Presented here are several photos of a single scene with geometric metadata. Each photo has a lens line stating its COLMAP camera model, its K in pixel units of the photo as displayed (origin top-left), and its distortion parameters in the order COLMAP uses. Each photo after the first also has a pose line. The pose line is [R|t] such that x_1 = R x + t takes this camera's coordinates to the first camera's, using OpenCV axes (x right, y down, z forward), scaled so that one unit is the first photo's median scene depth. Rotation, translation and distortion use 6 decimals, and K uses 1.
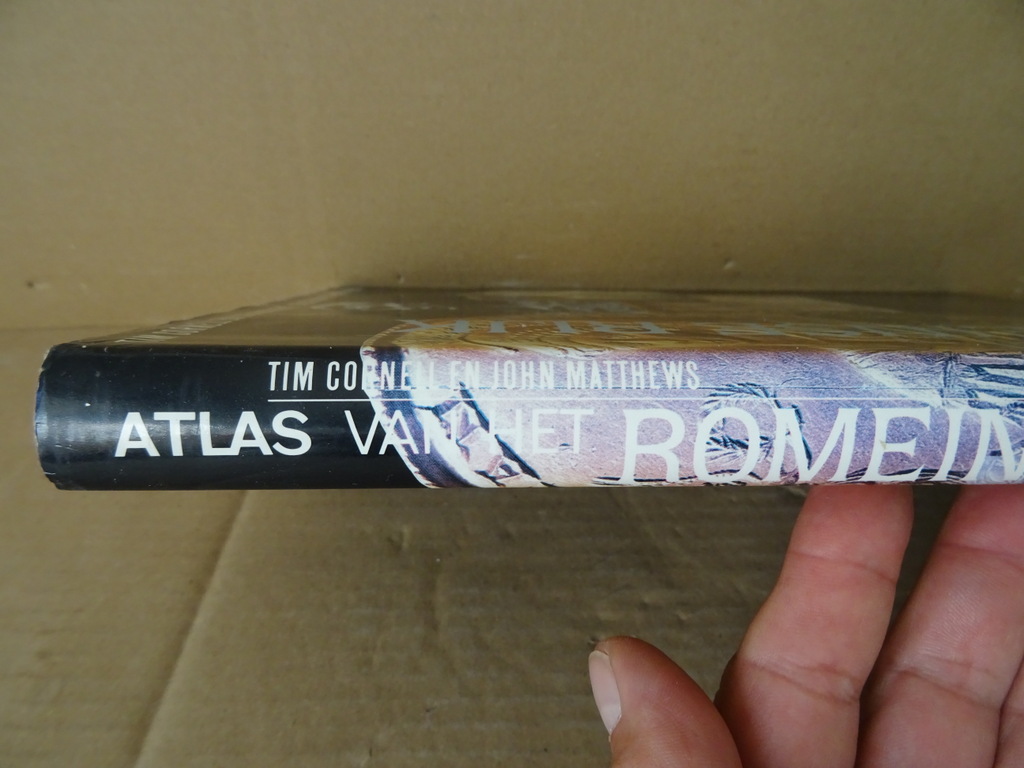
lens RADIAL K [[684.8, 0, 512.0], [0, 684.8, 384.0], [0, 0, 1]] dist [-0.008692, -0.005469]
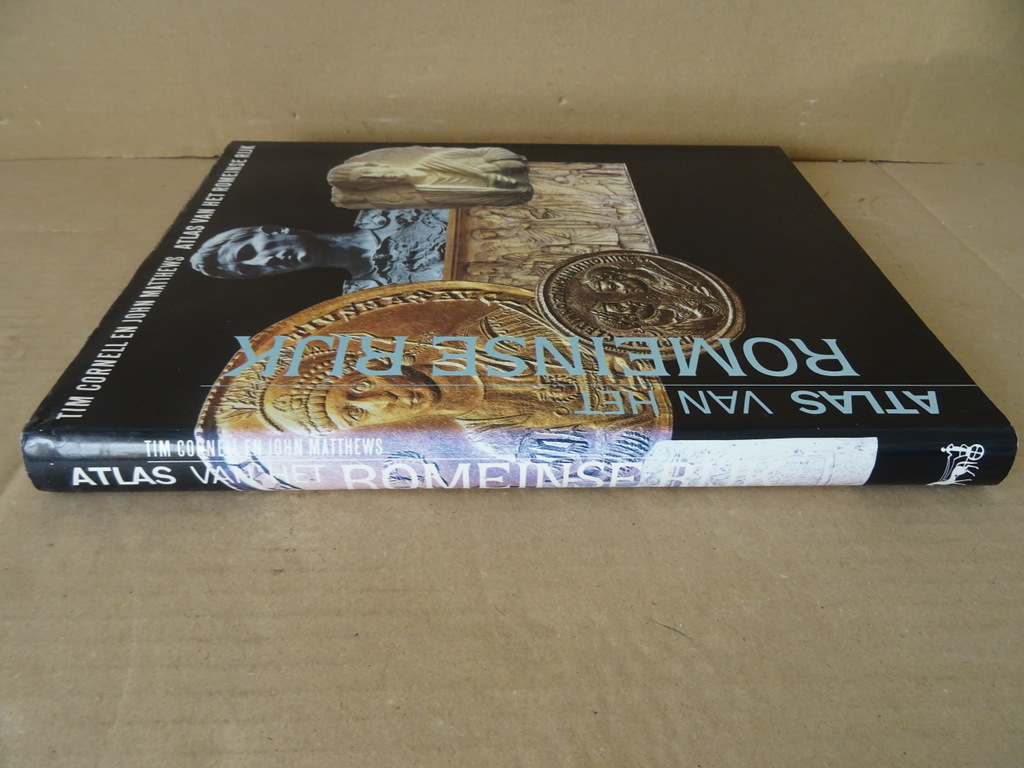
lens RADIAL K [[763.3, 0, 512.0], [0, 763.3, 384.0], [0, 0, 1]] dist [-0.011776, -0.005782]
pose [[0.999863, 0.005289, 0.015699, 0.589251], [-0.011827, 0.891470, 0.452926, -1.094046], [-0.011599, -0.453049, 0.891410, -0.745294]]
